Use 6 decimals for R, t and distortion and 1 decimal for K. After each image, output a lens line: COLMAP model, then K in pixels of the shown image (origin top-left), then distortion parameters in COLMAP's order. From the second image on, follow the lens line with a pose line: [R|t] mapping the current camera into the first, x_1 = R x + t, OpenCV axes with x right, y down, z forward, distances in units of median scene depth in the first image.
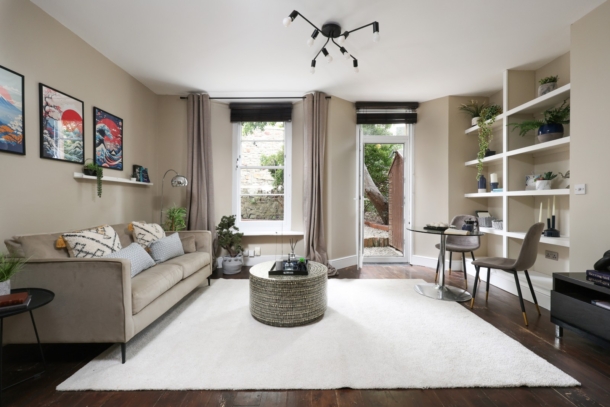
lens RADIAL K [[259.8, 0, 306.7], [0, 259.8, 200.8], [0, 0, 1]] dist [-0.002042, -0.000102]
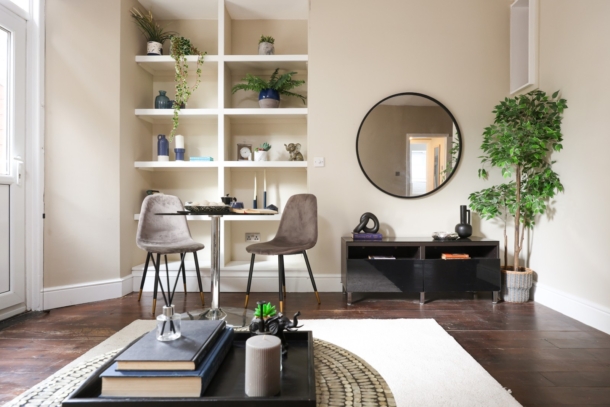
lens RADIAL K [[367.0, 0, 304.1], [0, 367.0, 200.6], [0, 0, 1]] dist [0.007143, 0.000681]
pose [[0.011985, -0.000064, 0.999928, -0.339390], [-0.002215, 0.999998, 0.000091, 0.090273], [-0.999926, -0.002216, 0.011984, 0.856976]]
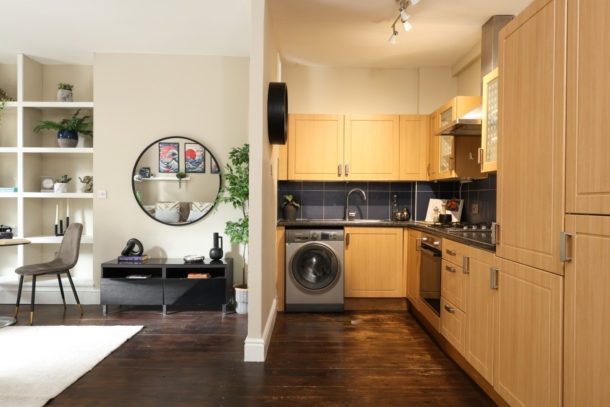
lens RADIAL K [[417.4, 0, 306.8], [0, 417.4, 209.5], [0, 0, 1]] dist [-0.000041, 0.003820]
pose [[0.009362, -0.016212, 0.999825, -0.735633], [-0.010843, 0.999808, 0.016313, -0.012258], [-0.999897, -0.010993, 0.009185, 0.018539]]
